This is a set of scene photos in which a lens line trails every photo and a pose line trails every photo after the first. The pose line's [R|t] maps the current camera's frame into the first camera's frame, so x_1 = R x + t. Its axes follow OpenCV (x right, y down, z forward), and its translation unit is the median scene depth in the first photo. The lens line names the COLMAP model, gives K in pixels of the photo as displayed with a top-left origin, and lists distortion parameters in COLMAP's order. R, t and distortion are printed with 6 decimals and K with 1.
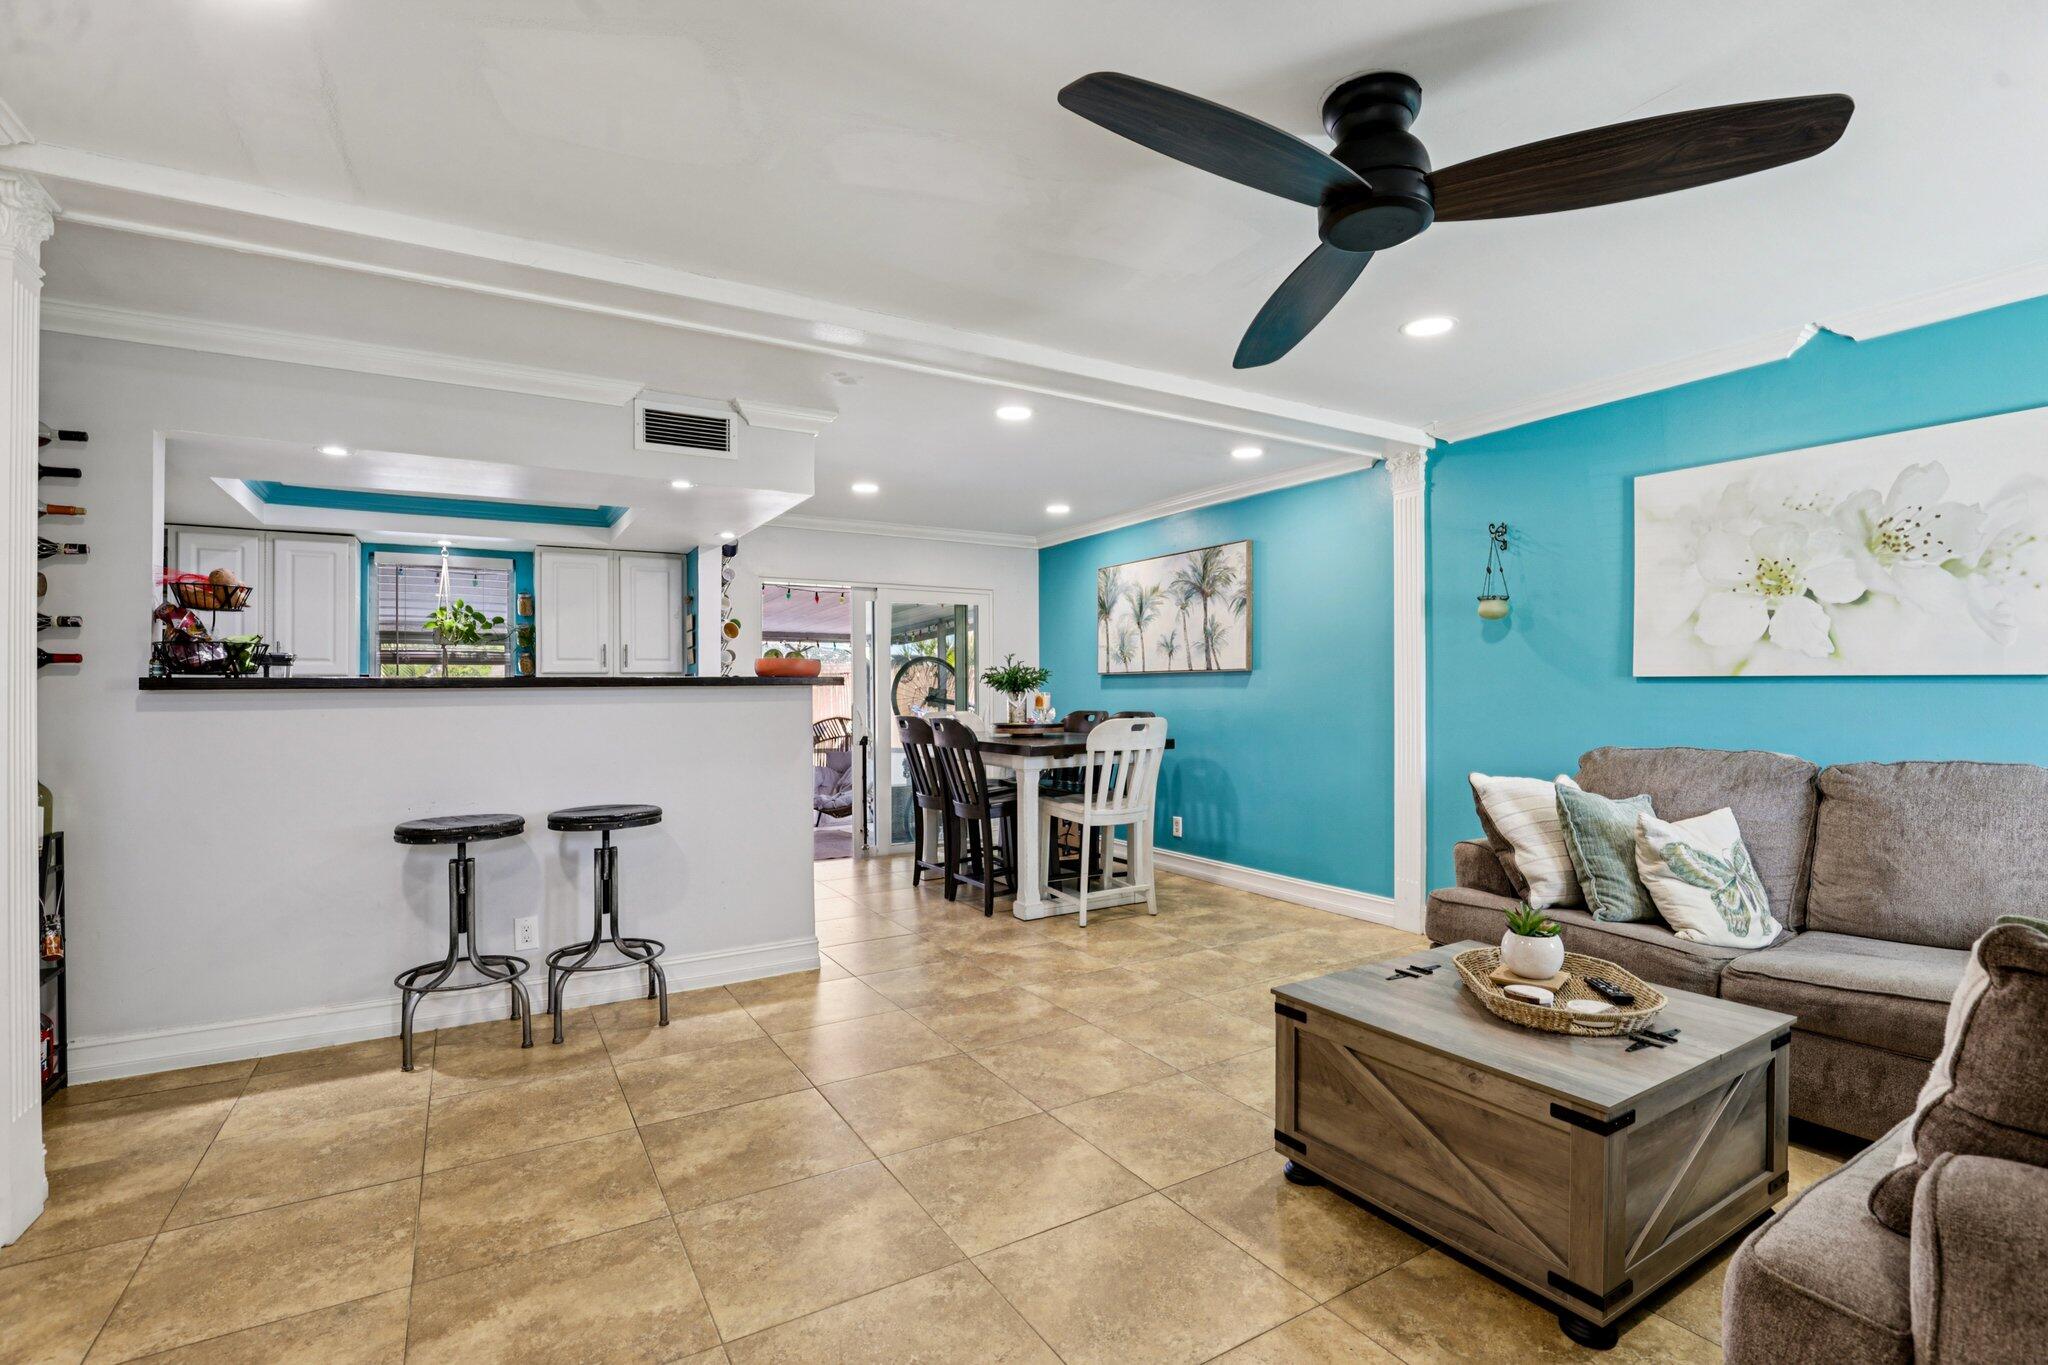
lens RADIAL K [[943.2, 0, 1040.4], [0, 943.2, 691.2], [0, 0, 1]] dist [-0.034268, 0.006877]
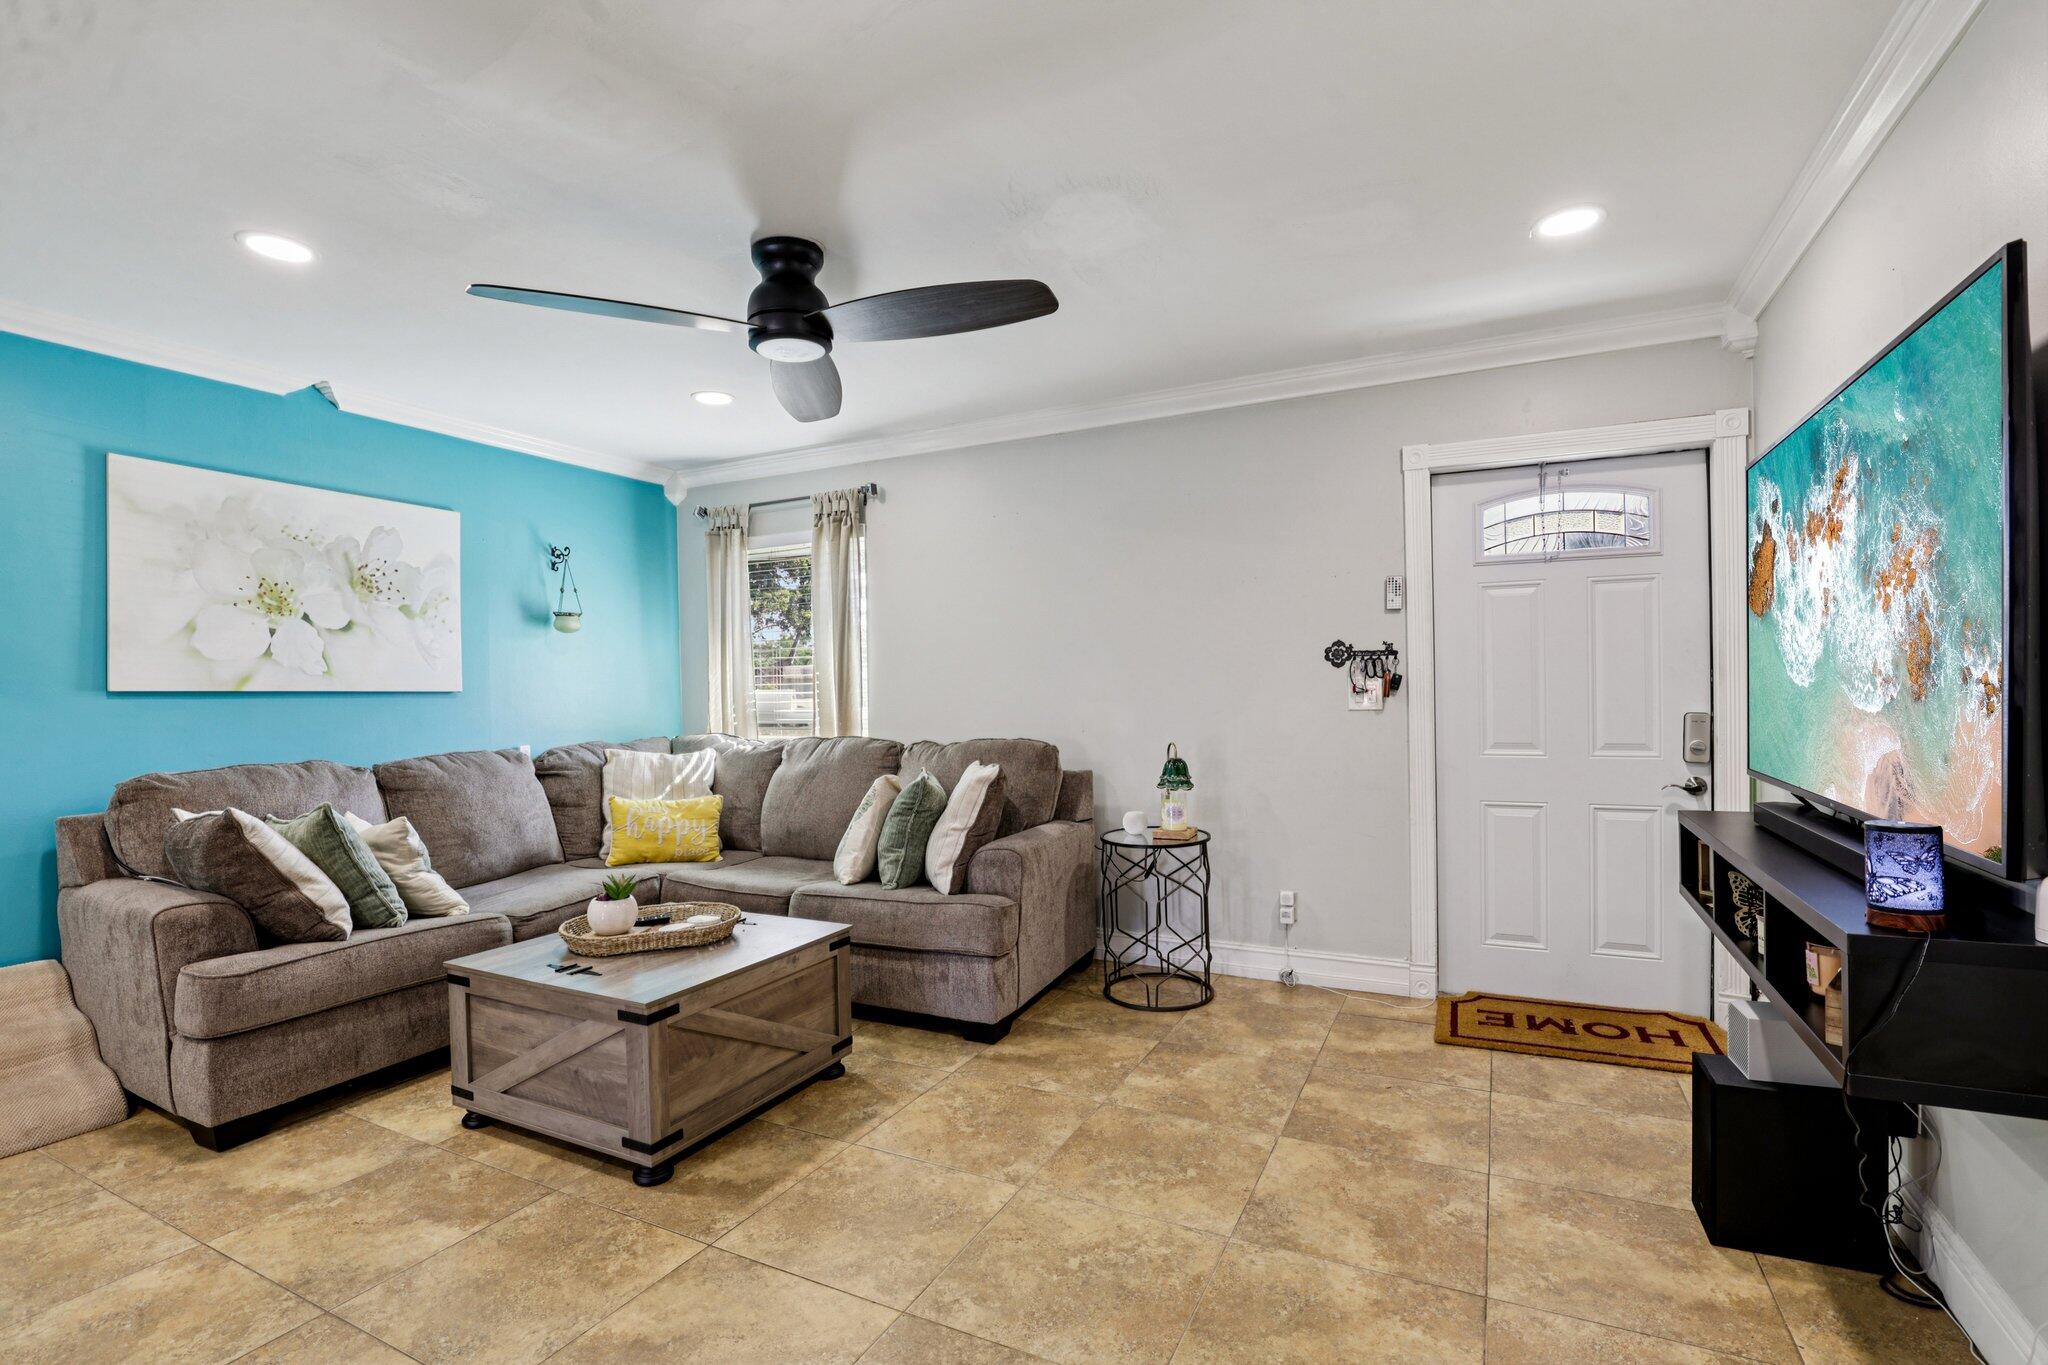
lens RADIAL K [[943.2, 0, 1030.6], [0, 943.2, 693.5], [0, 0, 1]] dist [-0.034268, 0.006877]
pose [[-0.528290, 0.010823, 0.848995, -0.600364], [0.018398, 0.999830, -0.001297, 0.003653], [-0.848864, 0.014934, -0.528400, 0.889030]]
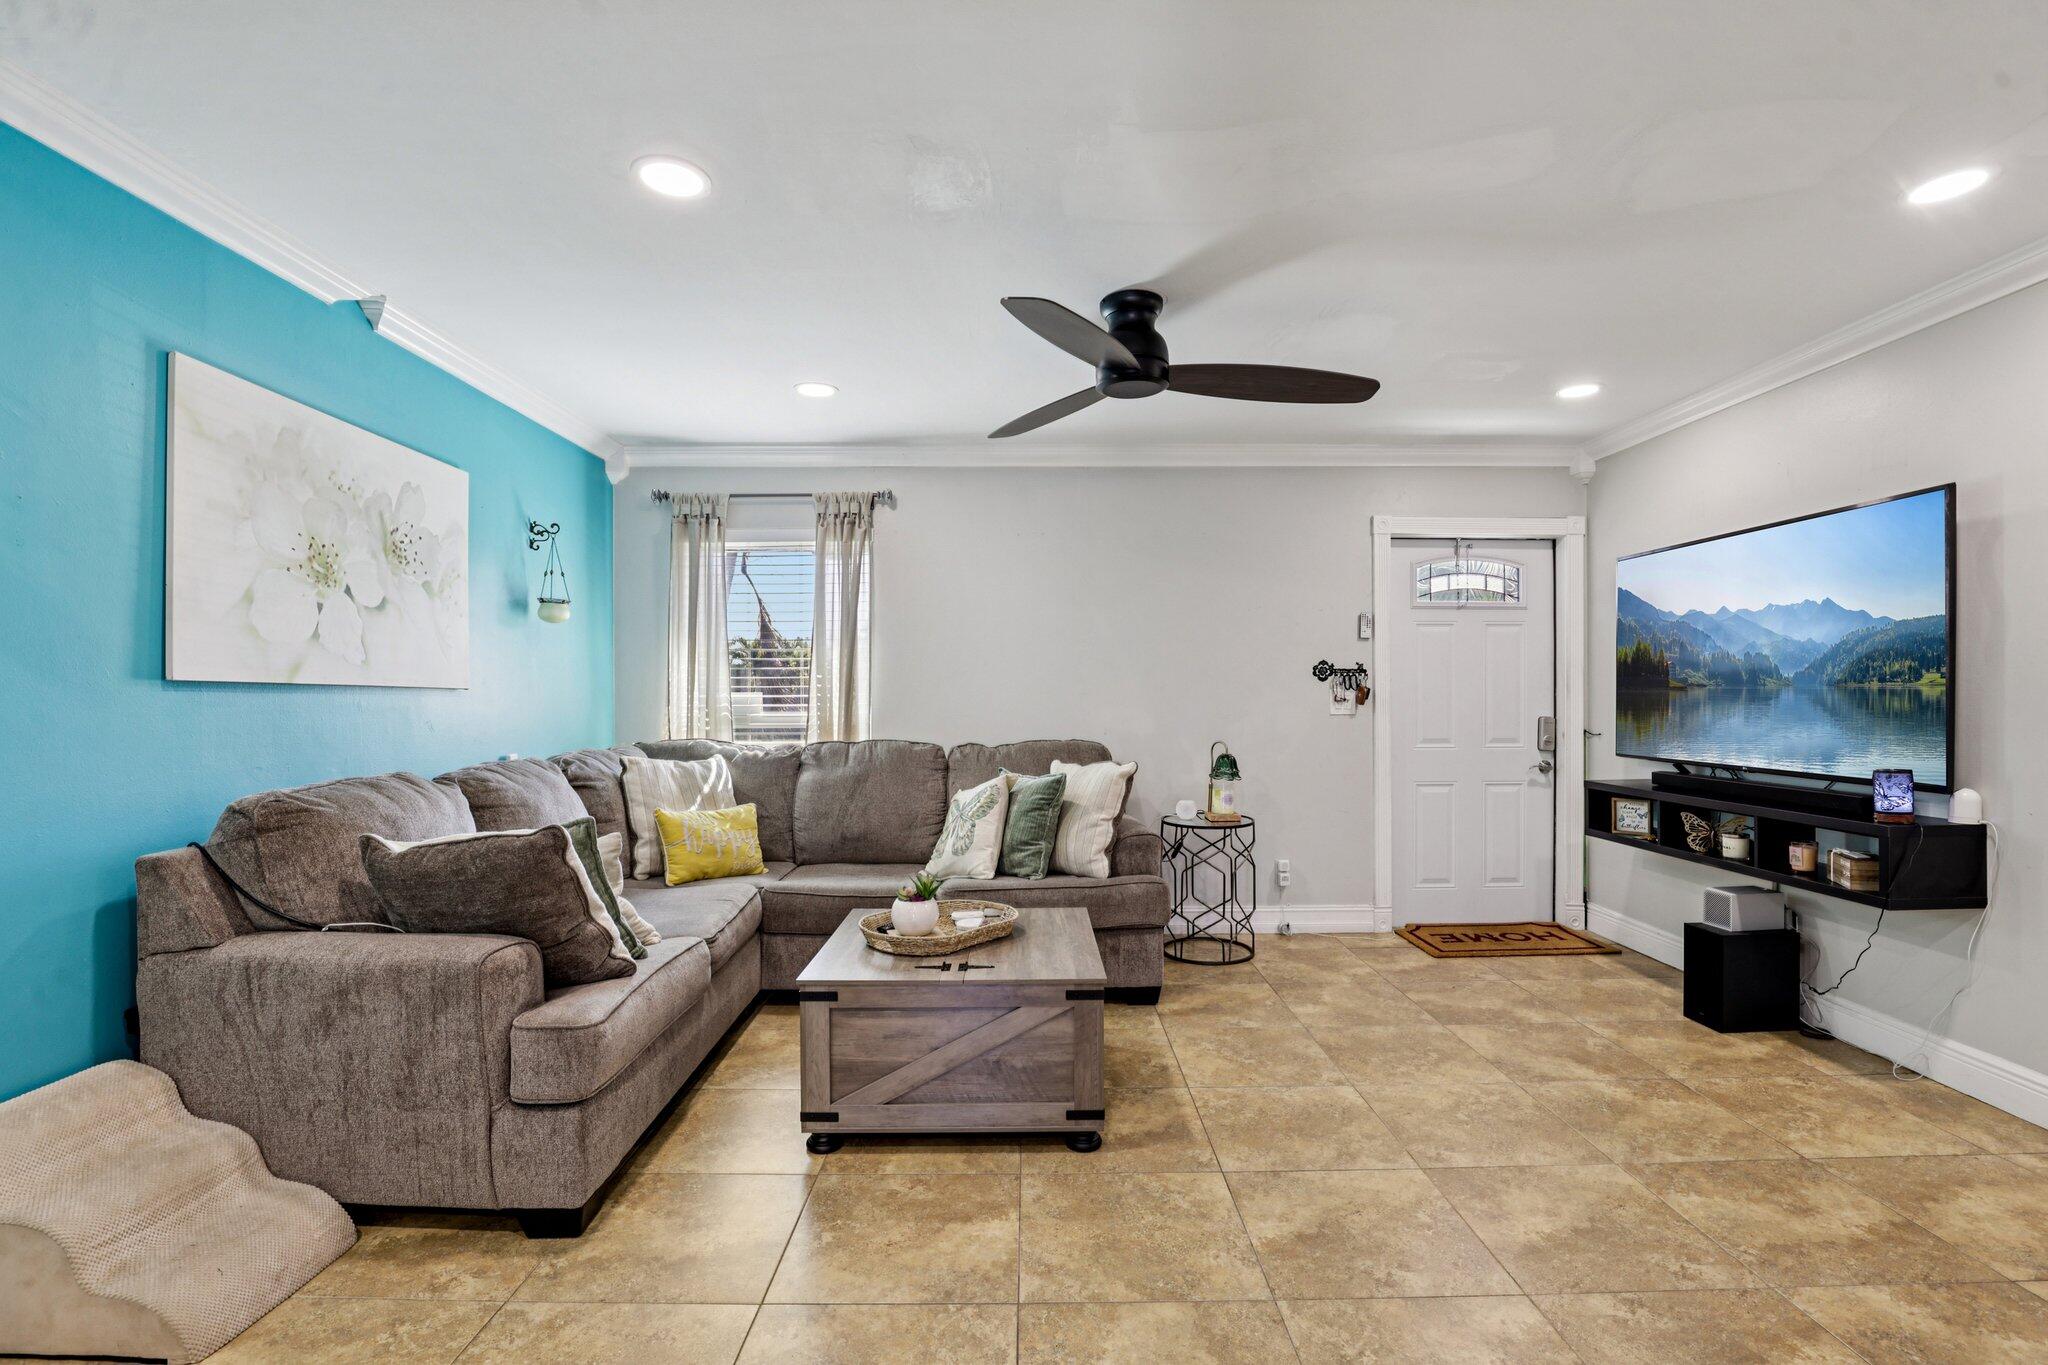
lens RADIAL K [[943.2, 0, 1036.4], [0, 943.2, 694.4], [0, 0, 1]] dist [-0.034268, 0.006877]
pose [[-0.857931, 0.009743, 0.513672, -0.177310], [0.008064, 0.999952, -0.005498, 0.001895], [-0.513701, -0.000575, -0.857969, 1.480925]]
